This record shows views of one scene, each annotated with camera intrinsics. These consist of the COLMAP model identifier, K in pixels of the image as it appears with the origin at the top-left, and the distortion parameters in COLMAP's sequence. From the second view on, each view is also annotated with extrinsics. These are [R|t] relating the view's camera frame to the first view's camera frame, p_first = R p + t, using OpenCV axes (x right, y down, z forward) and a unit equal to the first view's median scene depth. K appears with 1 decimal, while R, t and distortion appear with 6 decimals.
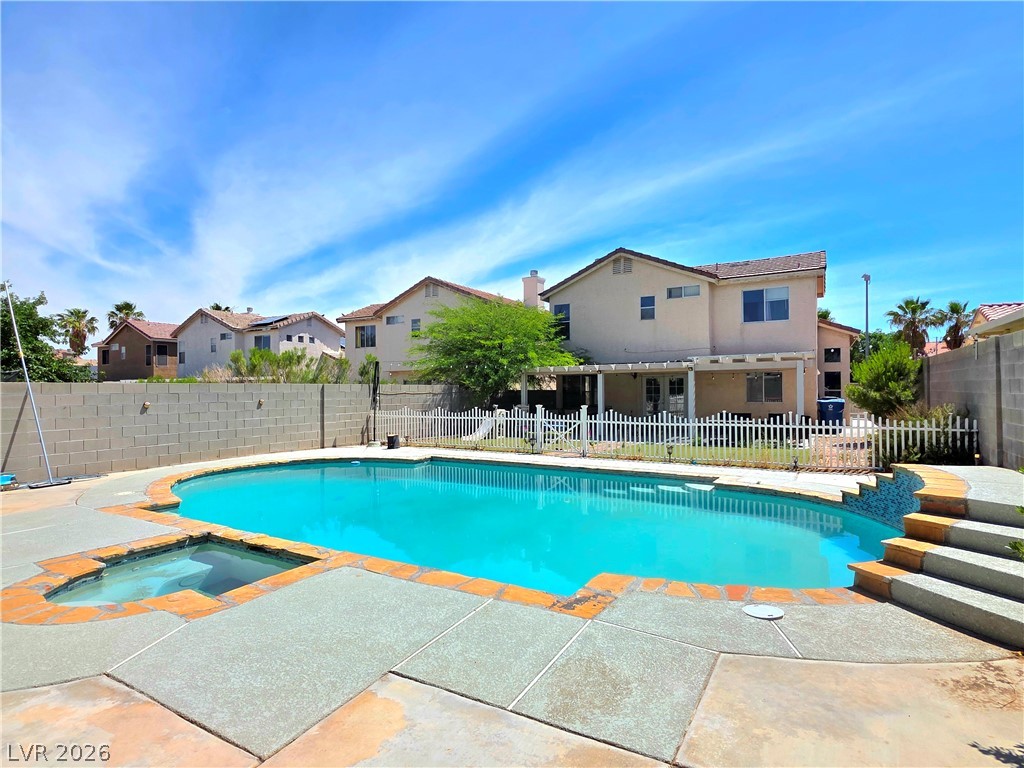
lens RADIAL K [[540.6, 0, 510.4], [0, 540.6, 387.4], [0, 0, 1]] dist [0.001340, 0.000192]
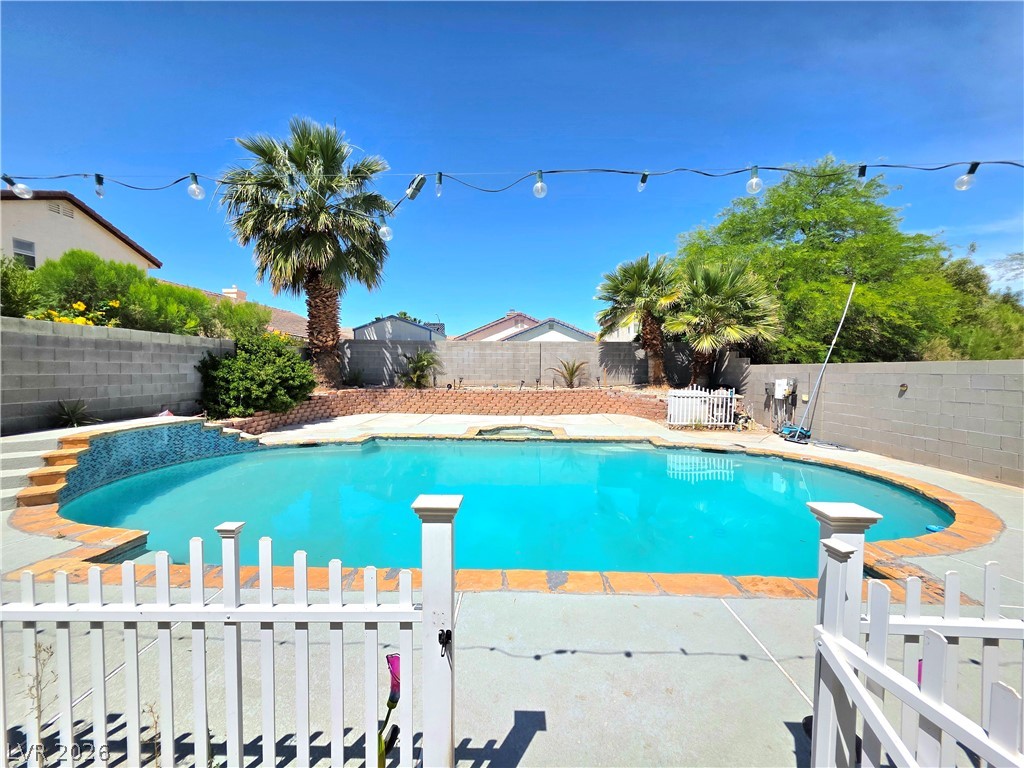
lens RADIAL K [[409.8, 0, 509.3], [0, 409.8, 384.1], [0, 0, 1]] dist [0.001681, -0.000055]
pose [[-0.880357, 0.018823, -0.473938, 0.159513], [0.002482, 0.999381, 0.035080, 0.002586], [0.474305, 0.029706, -0.879859, 1.035996]]
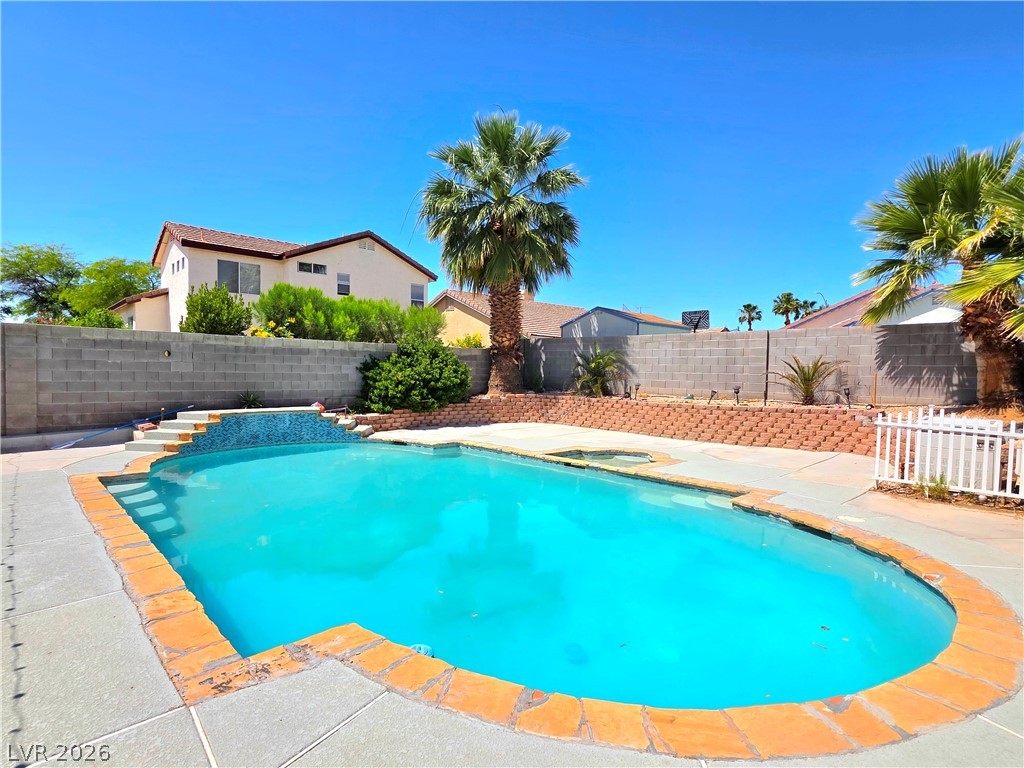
lens RADIAL K [[539.5, 0, 508.4], [0, 539.5, 384.5], [0, 0, 1]] dist [0.000786, 0.000183]
pose [[-0.957491, -0.014519, 0.288097, -0.298174], [-0.009347, 0.999770, 0.019319, 0.005790], [-0.288311, 0.015805, -0.957406, 1.114524]]
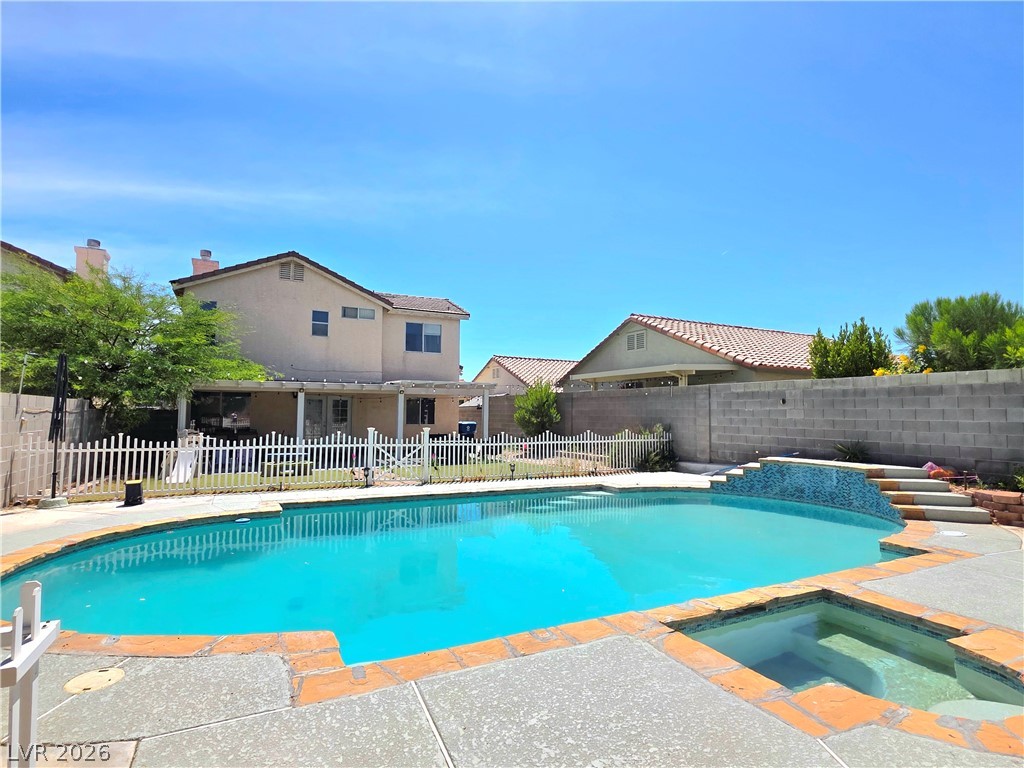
lens RADIAL K [[540.6, 0, 510.4], [0, 540.6, 387.4], [0, 0, 1]] dist [0.001340, 0.000192]
pose [[0.542376, 0.052299, 0.838506, -0.540081], [-0.016002, 0.998523, -0.051929, 0.009385], [-0.839983, 0.014747, 0.542412, 0.351231]]
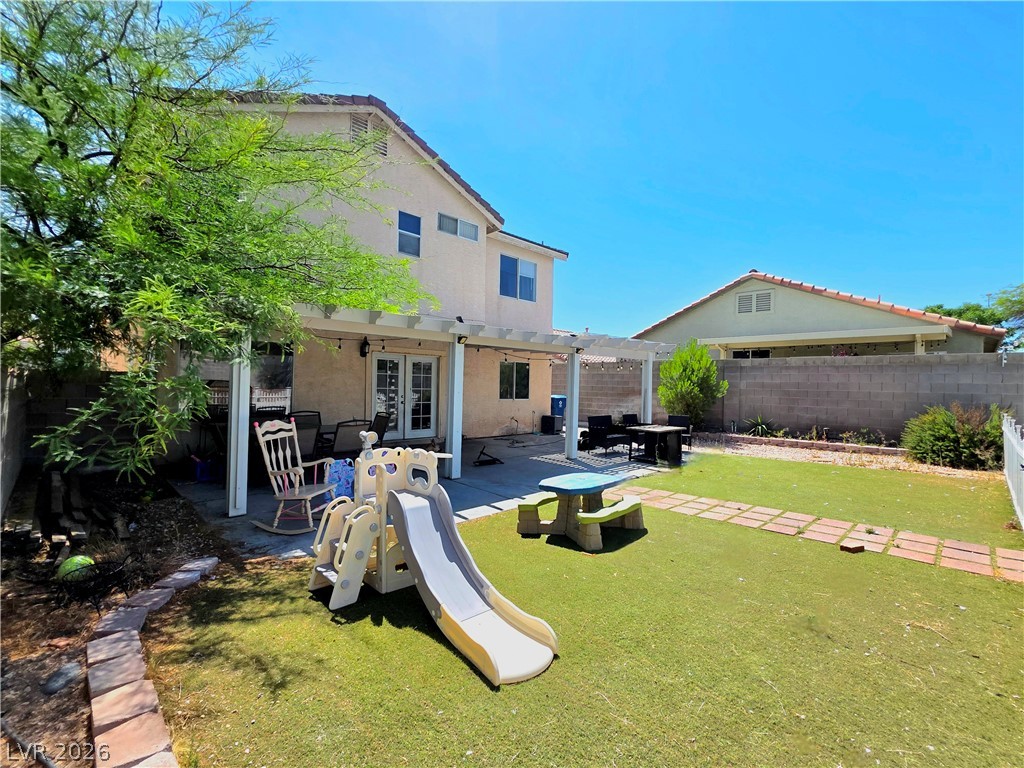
lens RADIAL K [[456.1, 0, 509.1], [0, 456.1, 384.6], [0, 0, 1]] dist [0.000907, -0.000237]
pose [[0.264297, 0.013417, 0.964348, -0.275267], [-0.024992, 0.999663, -0.007059, 0.015846], [-0.964117, -0.022235, 0.264543, 1.216805]]
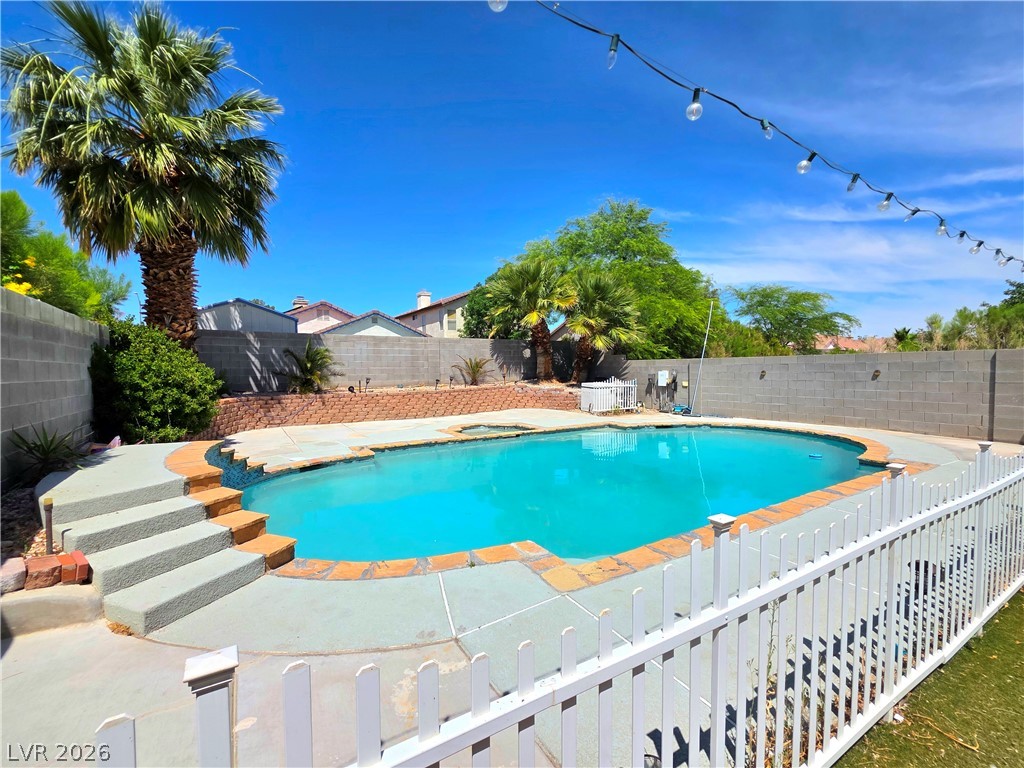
lens RADIAL K [[456.1, 0, 509.1], [0, 456.1, 384.6], [0, 0, 1]] dist [0.000907, -0.000237]
pose [[-0.470140, 0.045146, -0.881437, 0.511187], [0.020580, 0.998980, 0.040190, 0.002663], [0.882352, 0.000755, -0.470589, 0.790742]]
